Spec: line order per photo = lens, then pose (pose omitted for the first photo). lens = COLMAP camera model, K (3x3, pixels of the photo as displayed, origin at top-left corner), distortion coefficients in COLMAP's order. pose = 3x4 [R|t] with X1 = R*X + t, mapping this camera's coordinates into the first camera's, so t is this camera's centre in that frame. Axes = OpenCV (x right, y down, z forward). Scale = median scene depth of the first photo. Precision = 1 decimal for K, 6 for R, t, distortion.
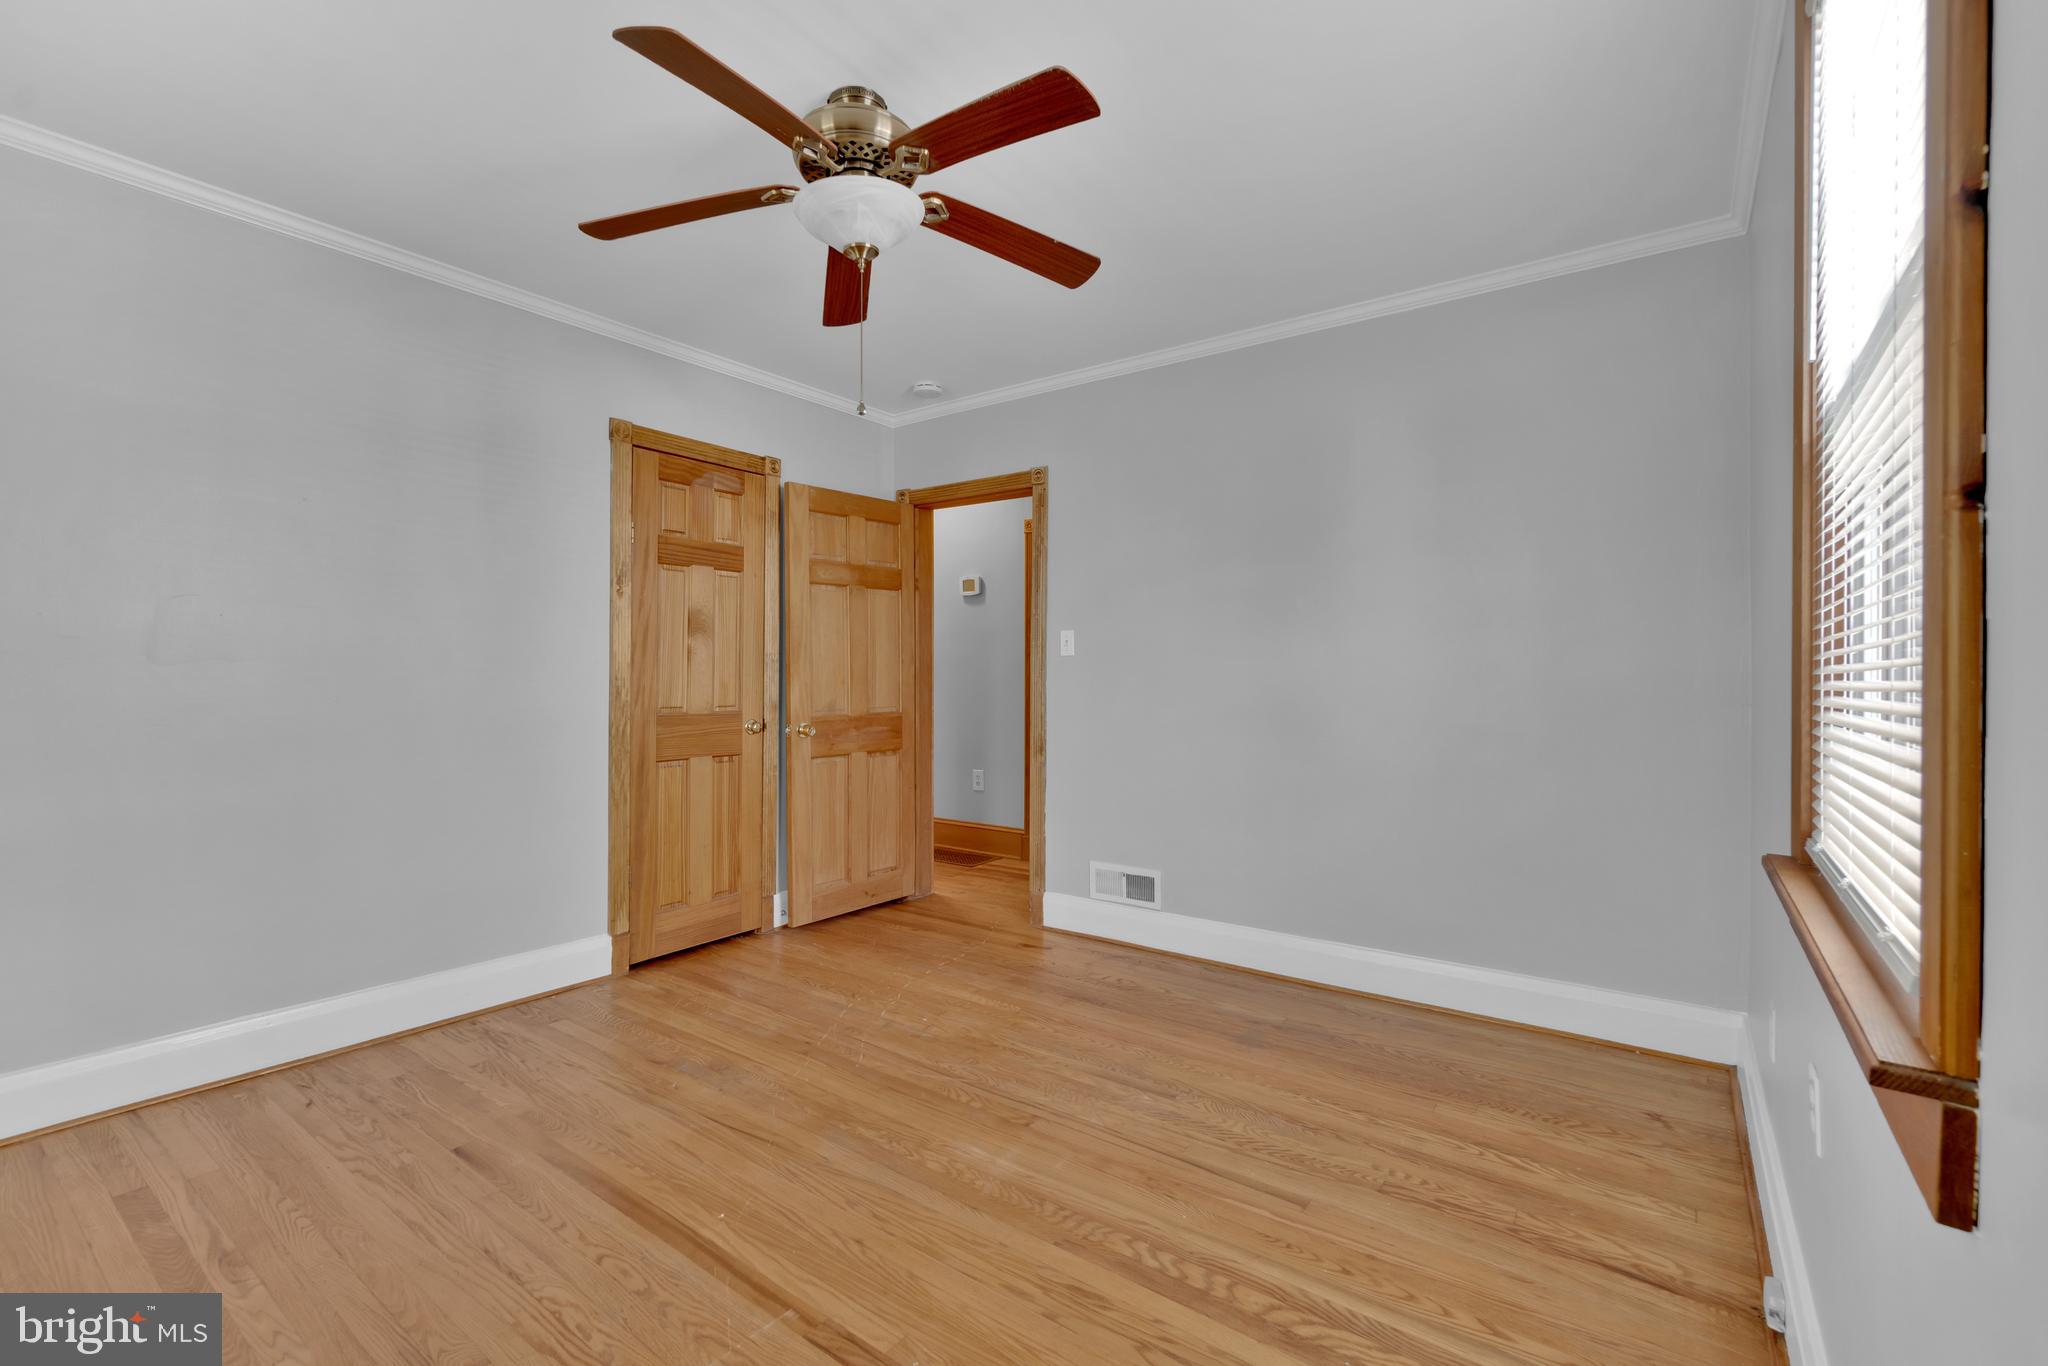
lens RADIAL K [[899.6, 0, 1020.6], [0, 899.6, 685.4], [0, 0, 1]] dist [0.005040, -0.001179]
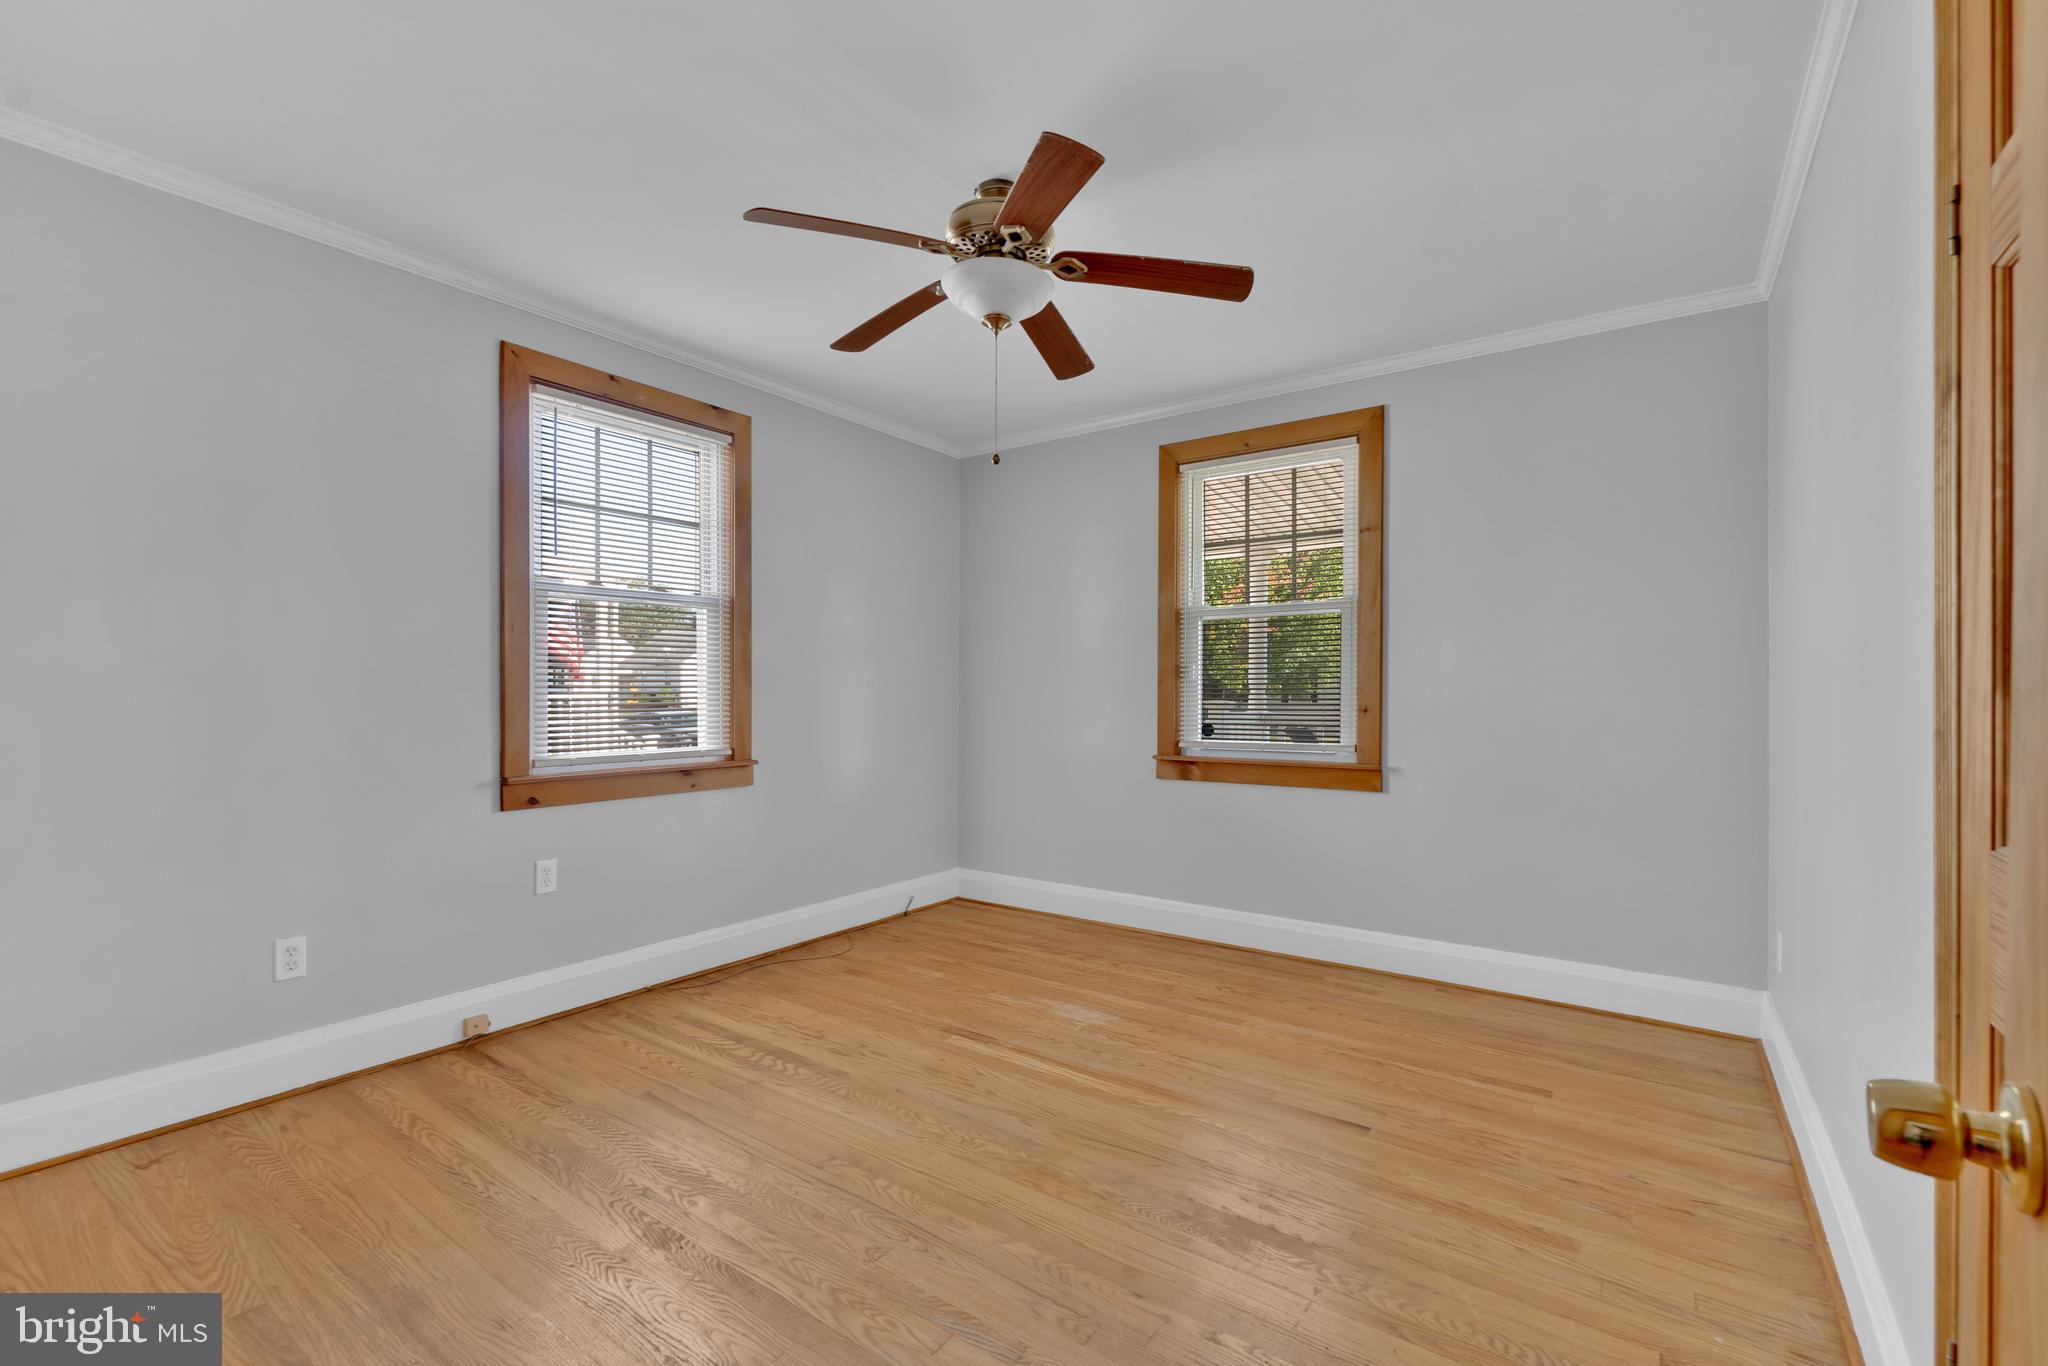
lens RADIAL K [[899.6, 0, 1026.3], [0, 899.6, 674.5], [0, 0, 1]] dist [0.005040, -0.001179]
pose [[-0.999851, -0.007403, -0.015591, -0.217373], [-0.007356, 0.999968, -0.003087, -0.032976], [0.015614, -0.002972, -0.999874, 2.369720]]
